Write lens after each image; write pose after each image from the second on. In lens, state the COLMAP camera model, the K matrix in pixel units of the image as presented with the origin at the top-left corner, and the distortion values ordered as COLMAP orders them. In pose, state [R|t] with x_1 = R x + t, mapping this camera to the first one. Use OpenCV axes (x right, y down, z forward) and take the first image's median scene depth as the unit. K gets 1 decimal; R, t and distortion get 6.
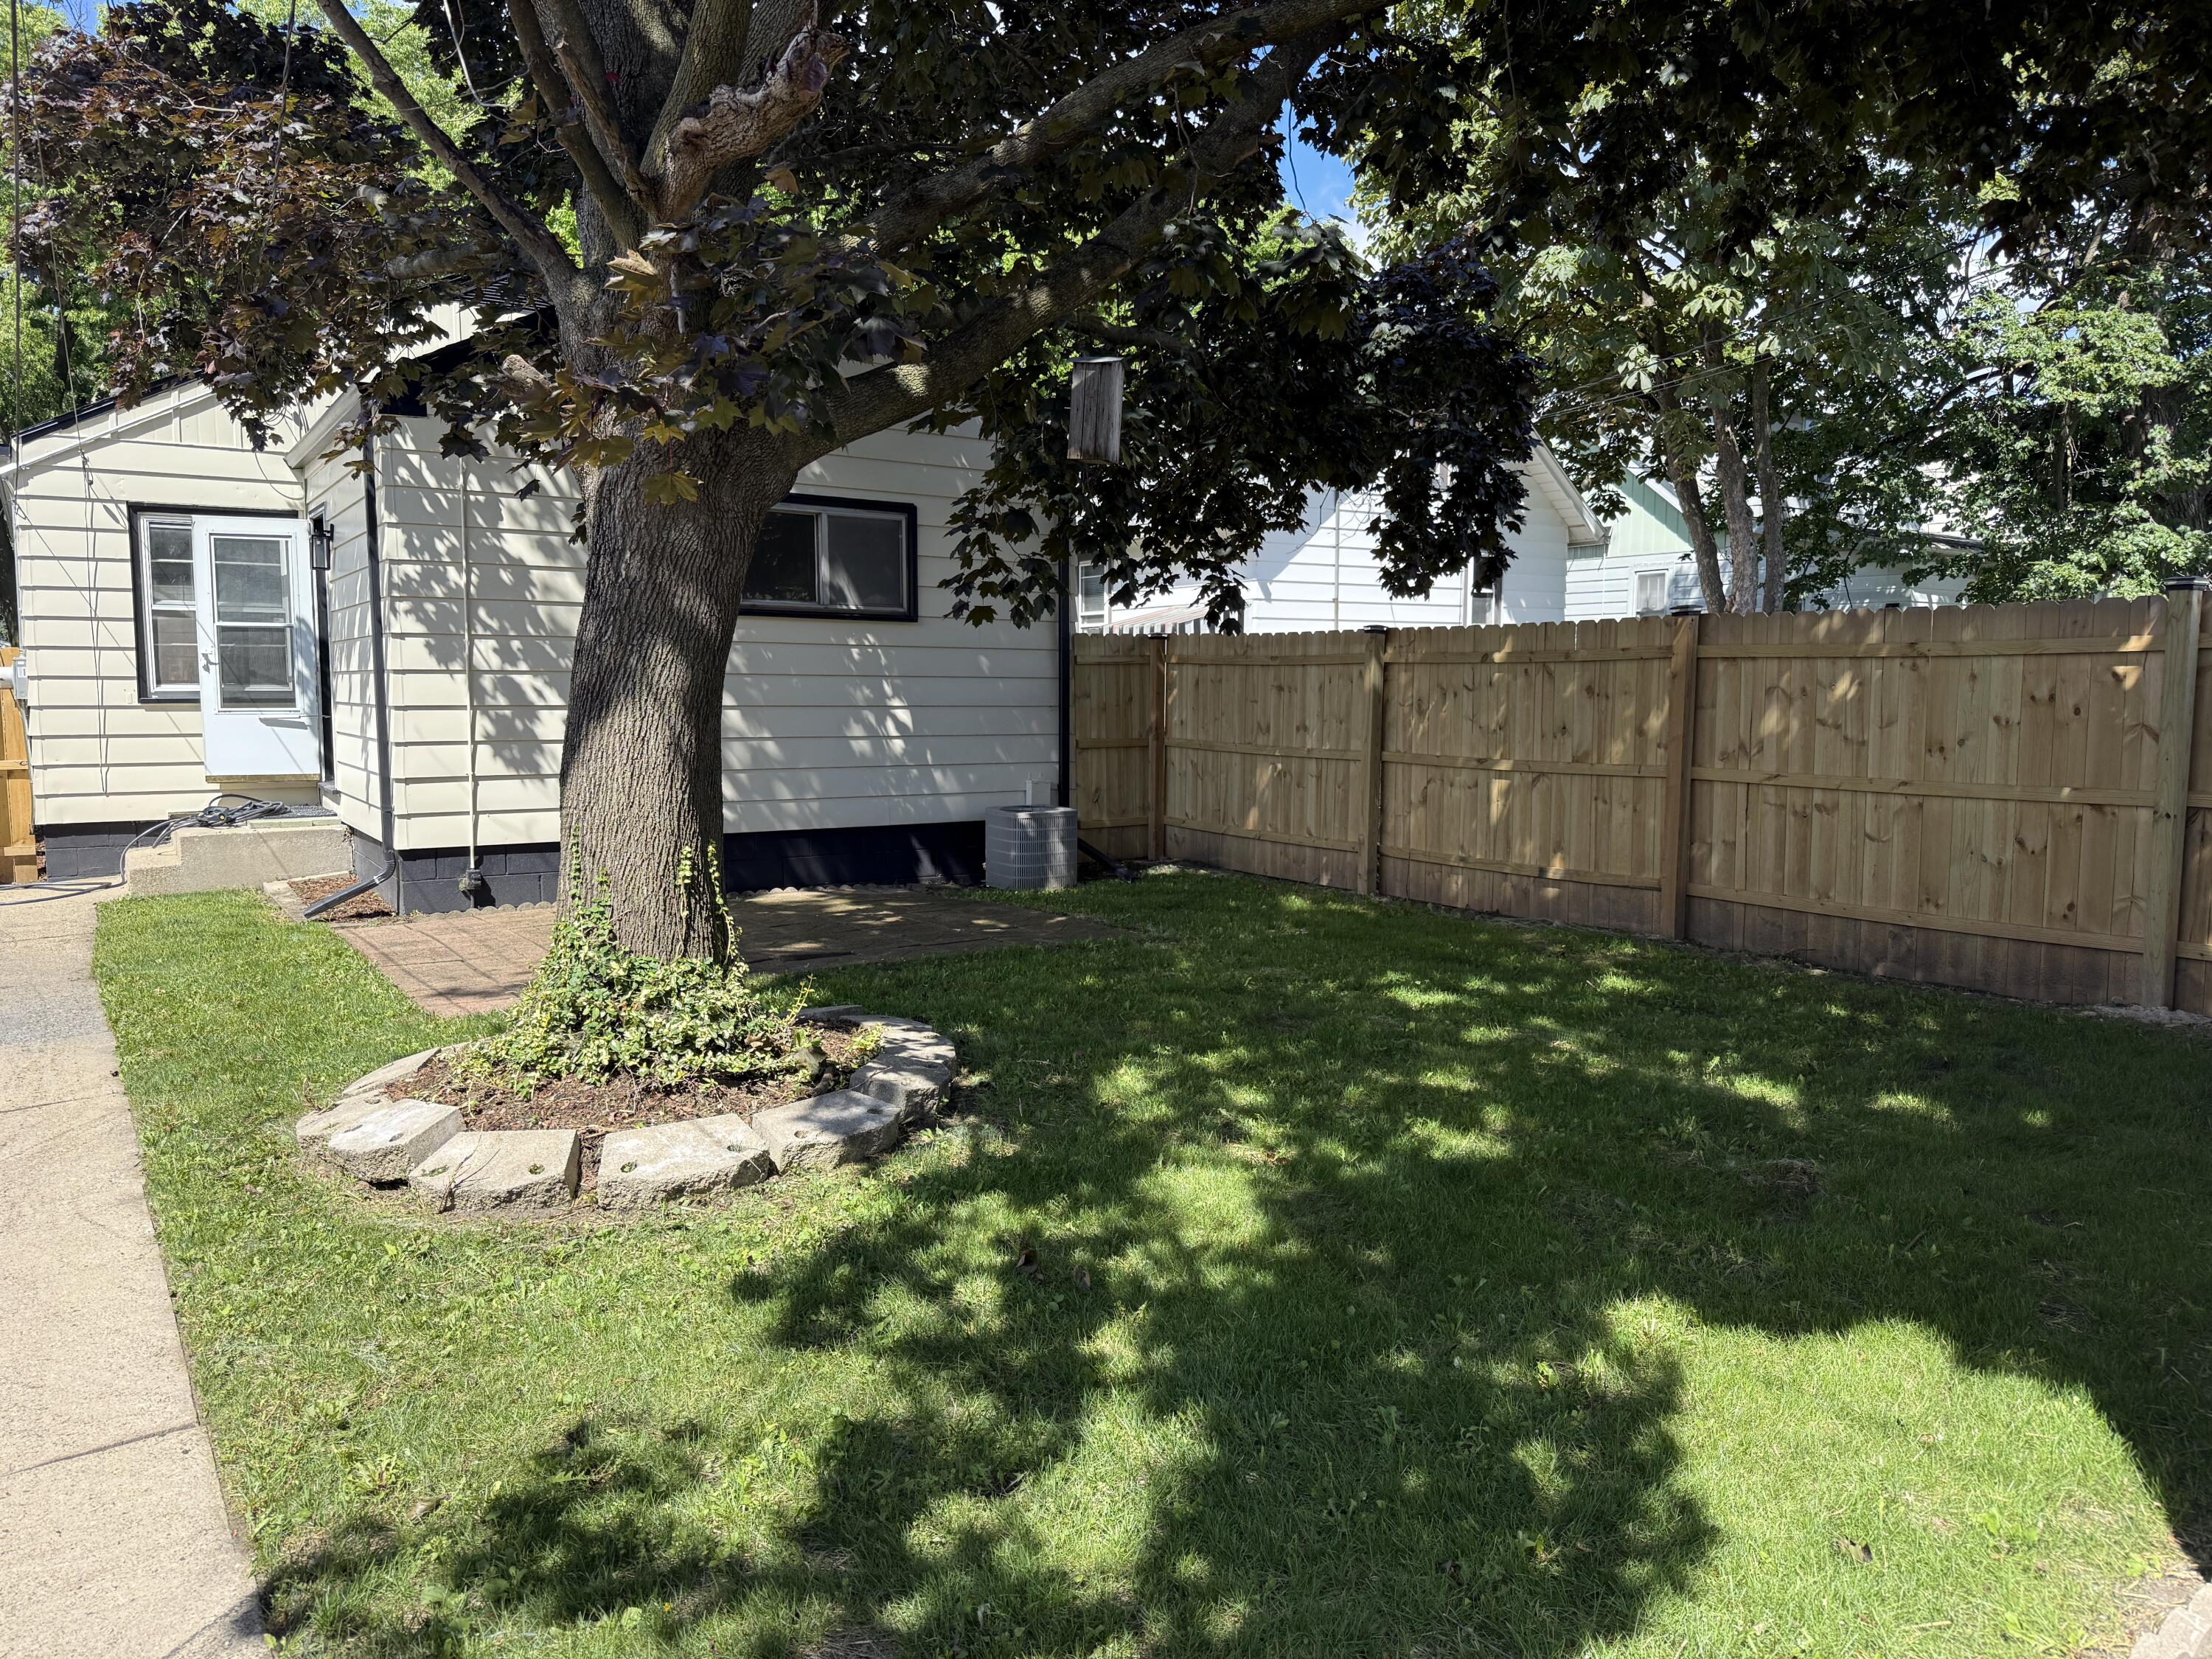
lens RADIAL K [[1535.2, 0, 1106.0], [0, 1535.2, 829.5], [0, 0, 1]] dist [0.043515, -0.001064]
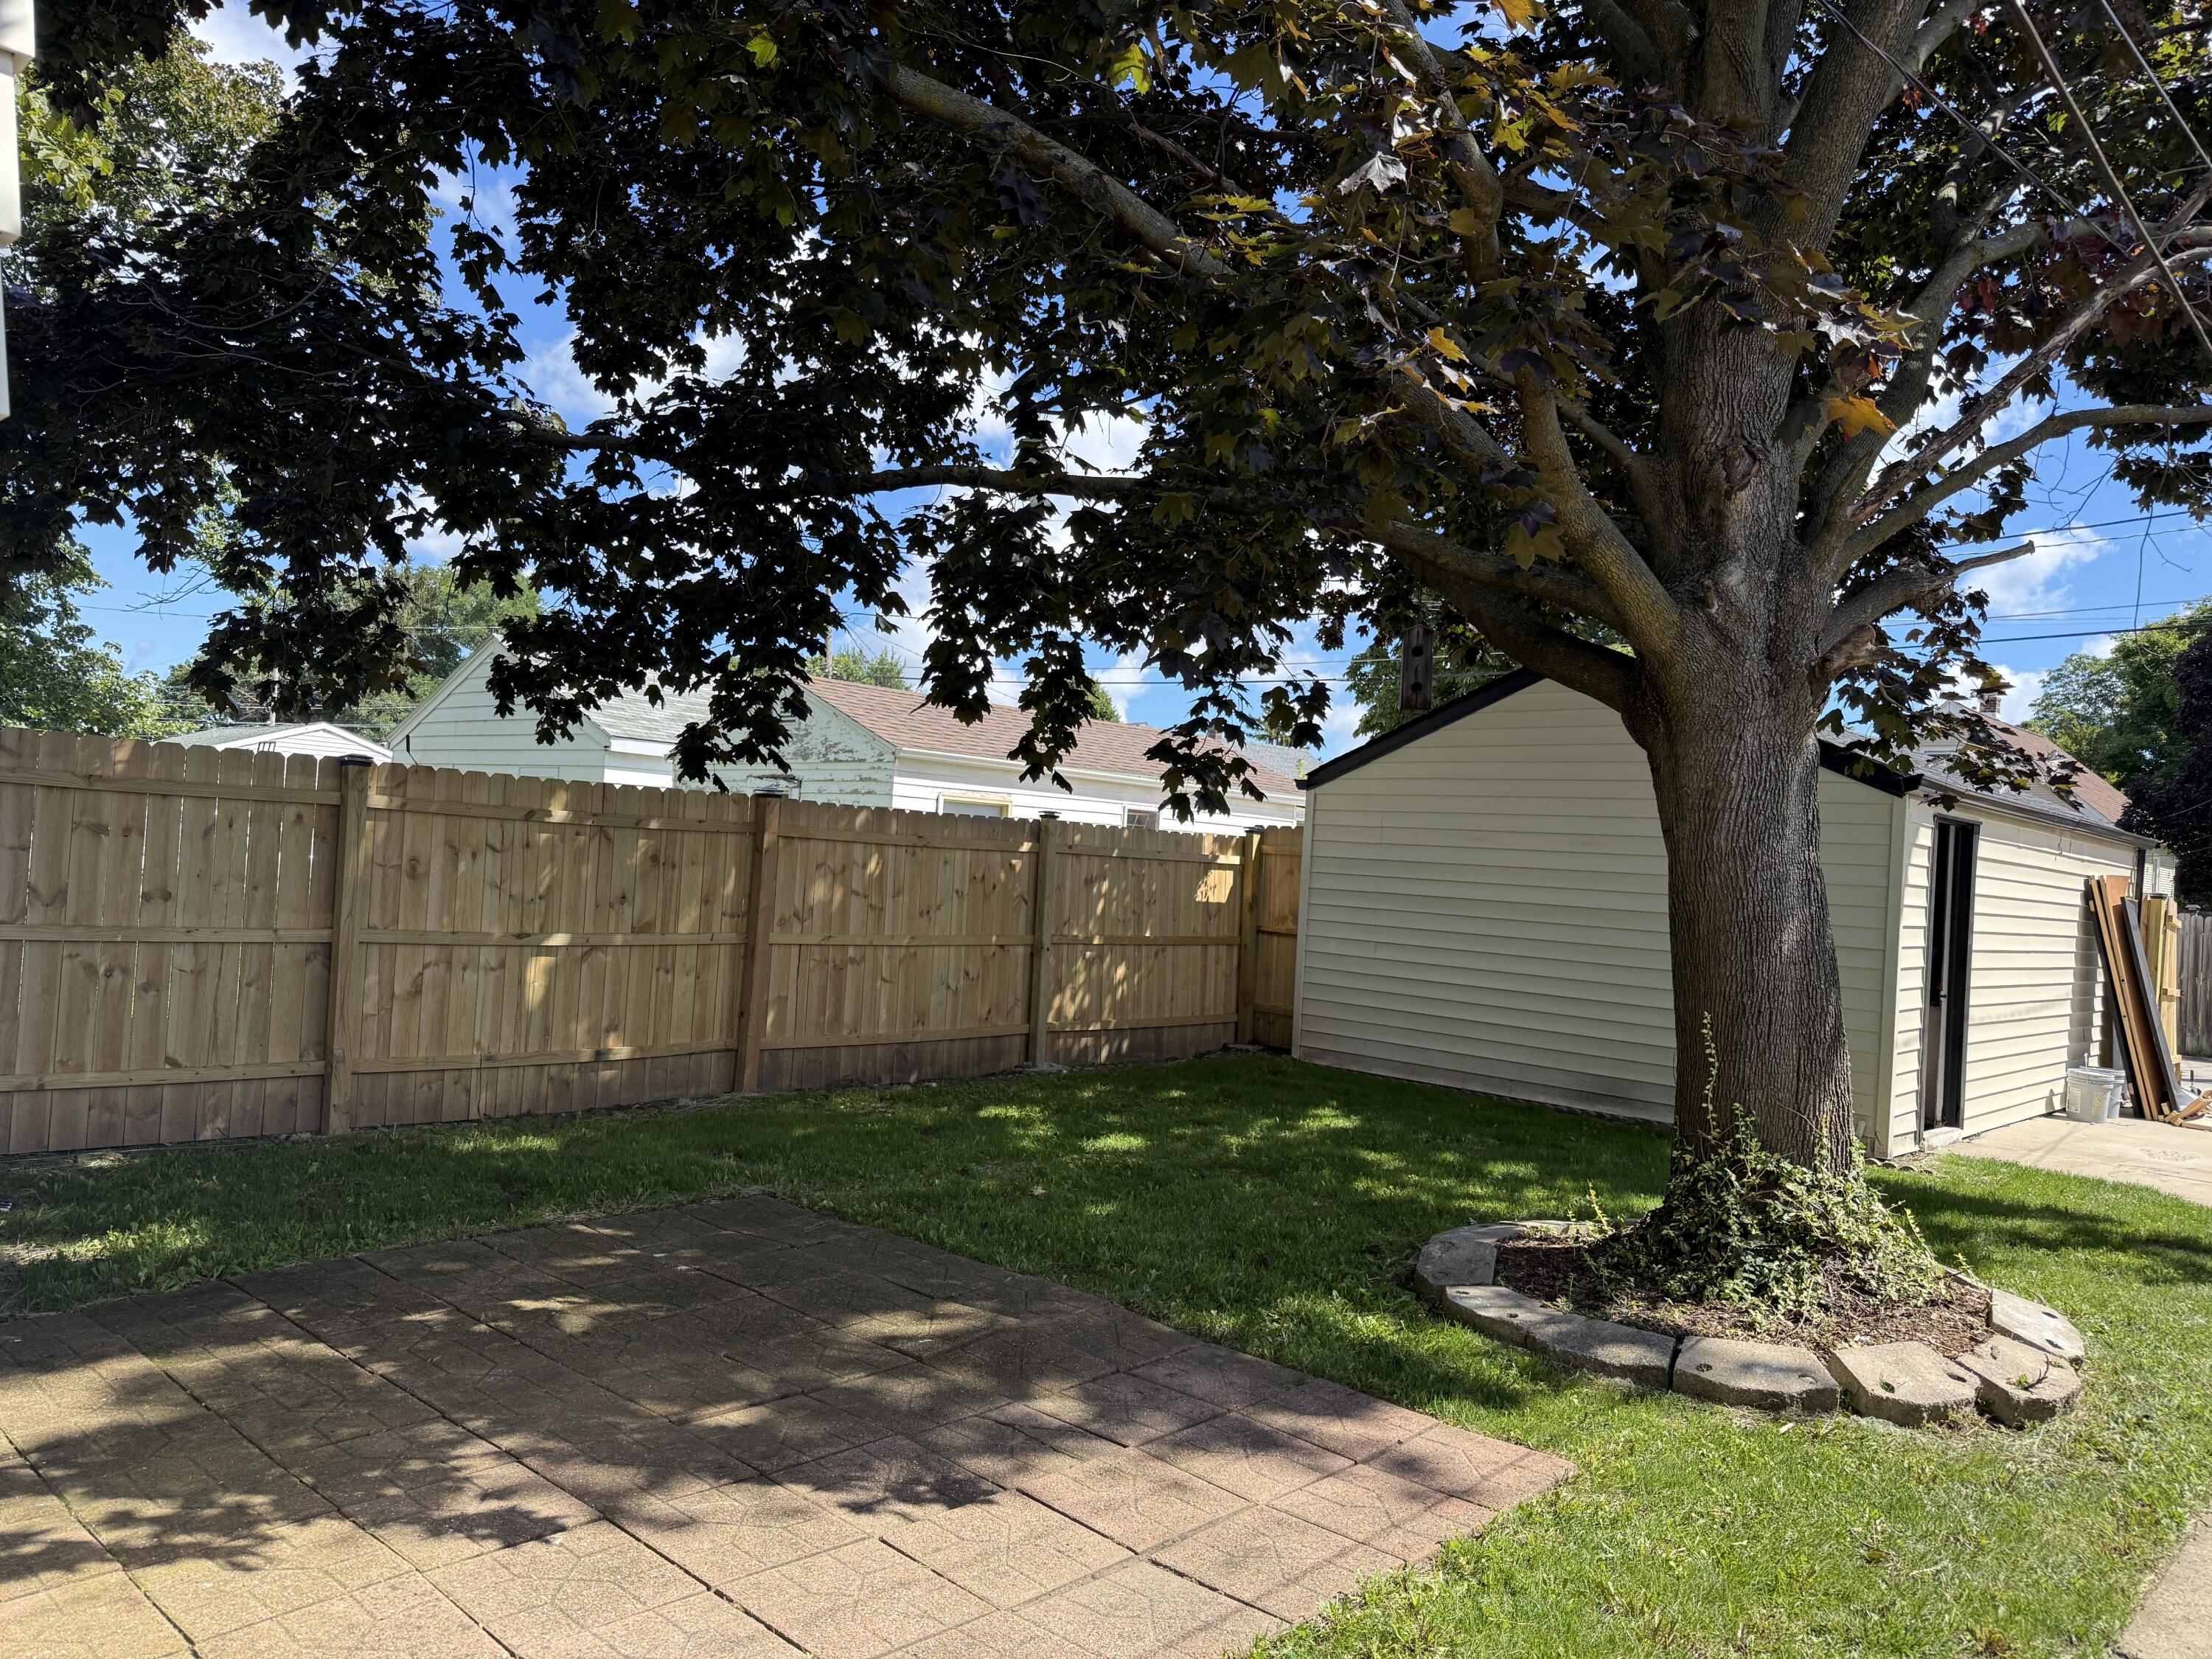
lens RADIAL K [[1535.2, 0, 1106.0], [0, 1535.2, 829.5], [0, 0, 1]] dist [0.043515, -0.001064]
pose [[-0.212525, 0.009732, 0.977107, -0.693227], [0.036308, 0.999339, -0.002056, -0.095283], [-0.976481, 0.035040, -0.212738, 0.915931]]
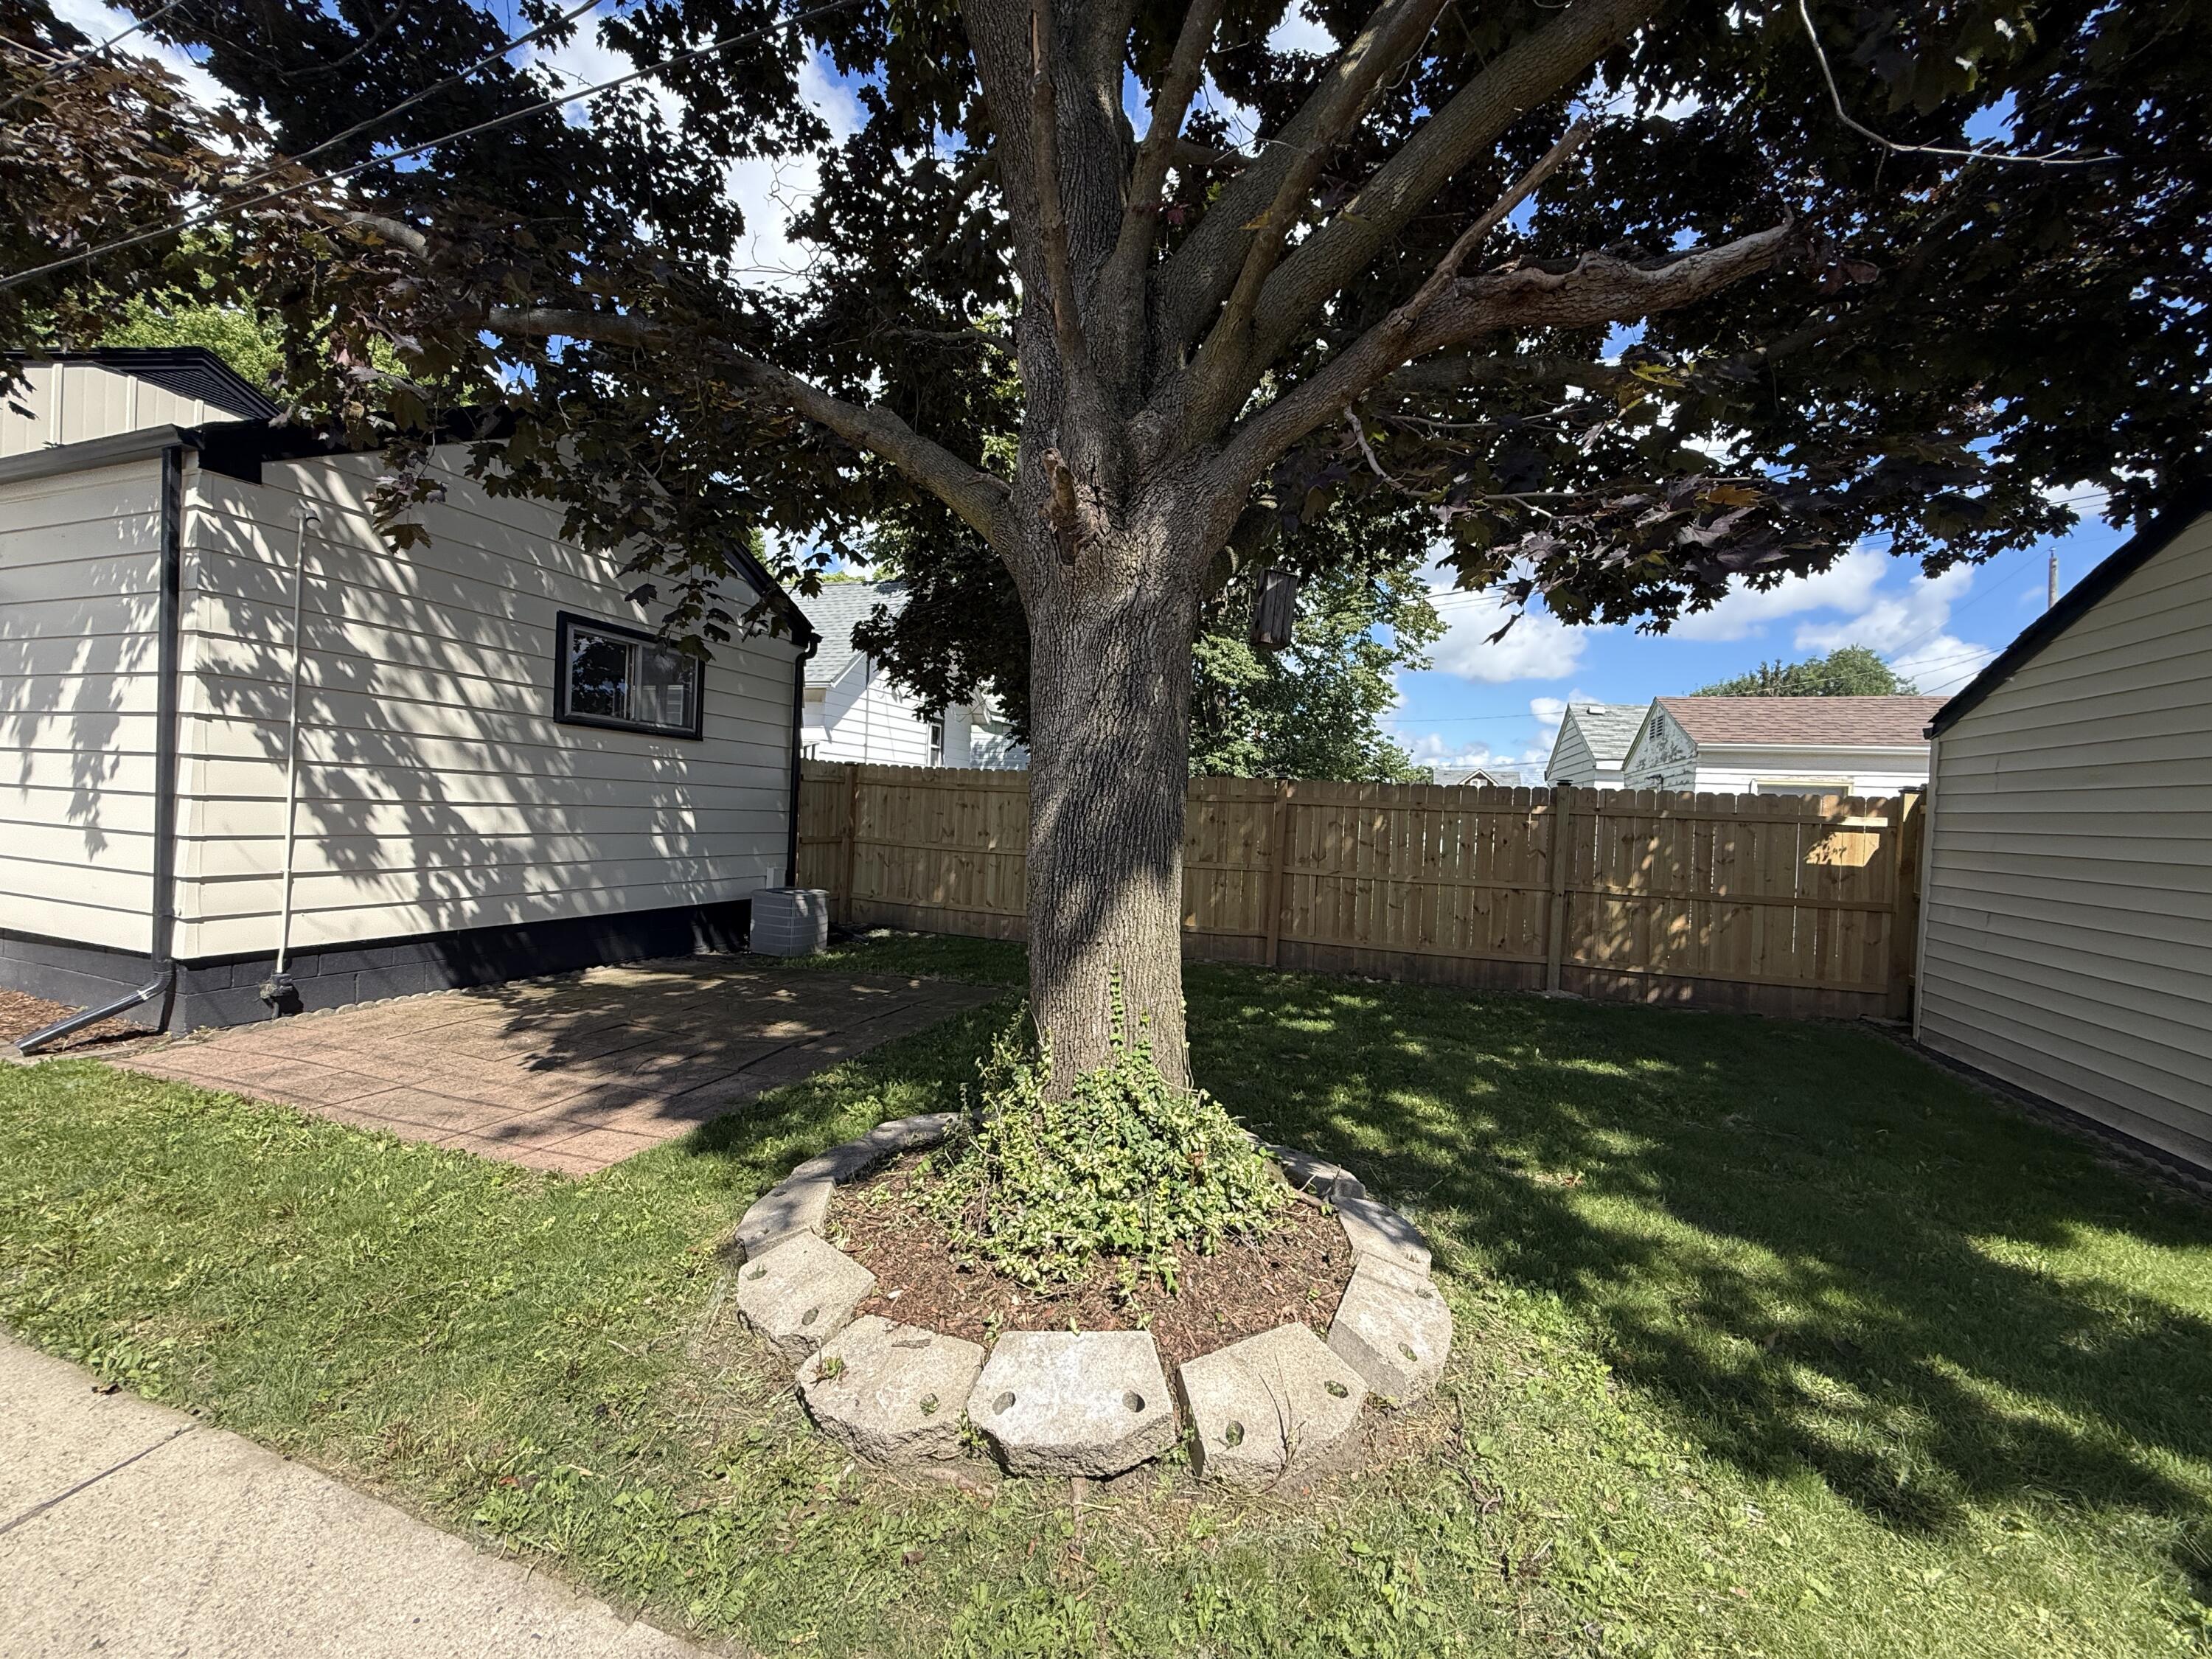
lens RADIAL K [[883.6, 0, 1106.0], [0, 883.6, 829.5], [0, 0, 1]] dist [-0.007770, -0.000029]
pose [[0.807737, 0.021632, 0.589147, -0.335713], [0.012313, 0.998490, -0.053542, -0.028256], [-0.589415, 0.050502, 0.806250, 0.293325]]
